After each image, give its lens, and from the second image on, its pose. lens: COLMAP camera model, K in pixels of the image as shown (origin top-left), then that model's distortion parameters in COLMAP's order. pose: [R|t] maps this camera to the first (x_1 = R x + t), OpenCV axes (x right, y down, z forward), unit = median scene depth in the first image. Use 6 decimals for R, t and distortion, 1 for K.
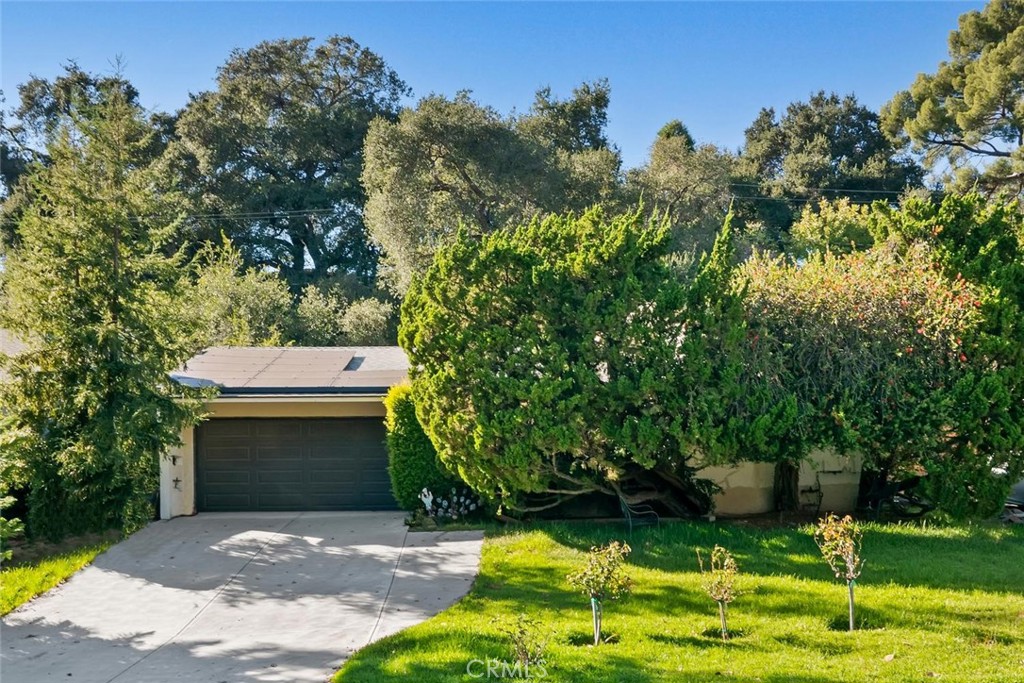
lens RADIAL K [[888.0, 0, 512.0], [0, 888.0, 341.5], [0, 0, 1]] dist [-0.001203, 0.001580]
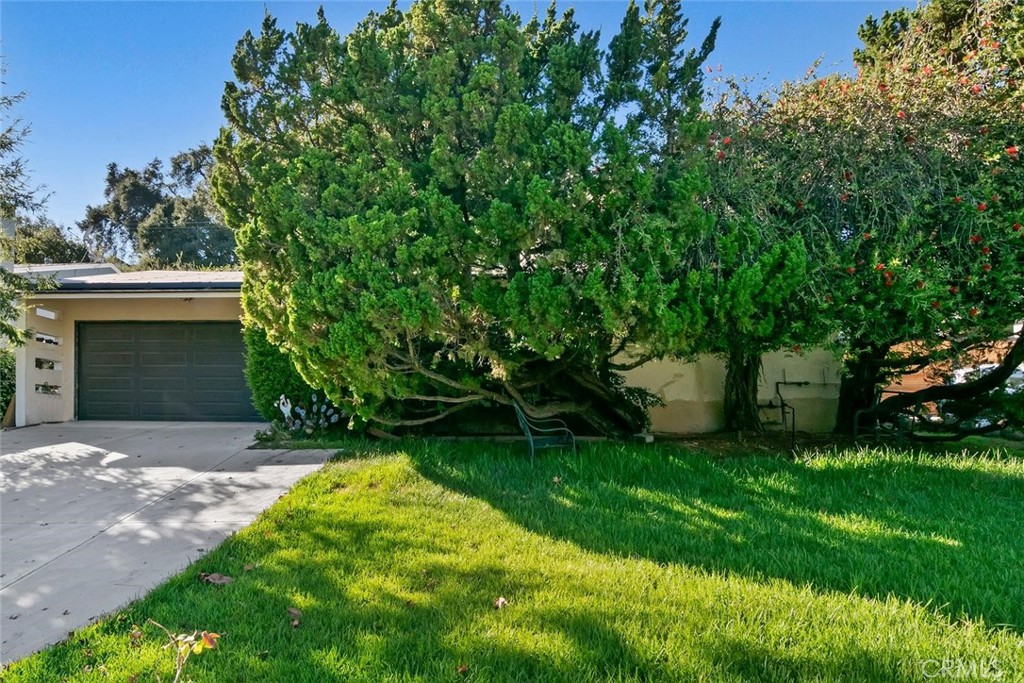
lens RADIAL K [[534.1, 0, 400.3], [0, 534.1, 285.5], [0, 0, 1]] dist [0.000290, -0.000201]
pose [[0.985852, -0.025962, -0.165596, 0.106804], [0.014790, 0.997552, -0.068347, 0.110245], [0.166965, 0.064931, 0.983822, 0.578726]]
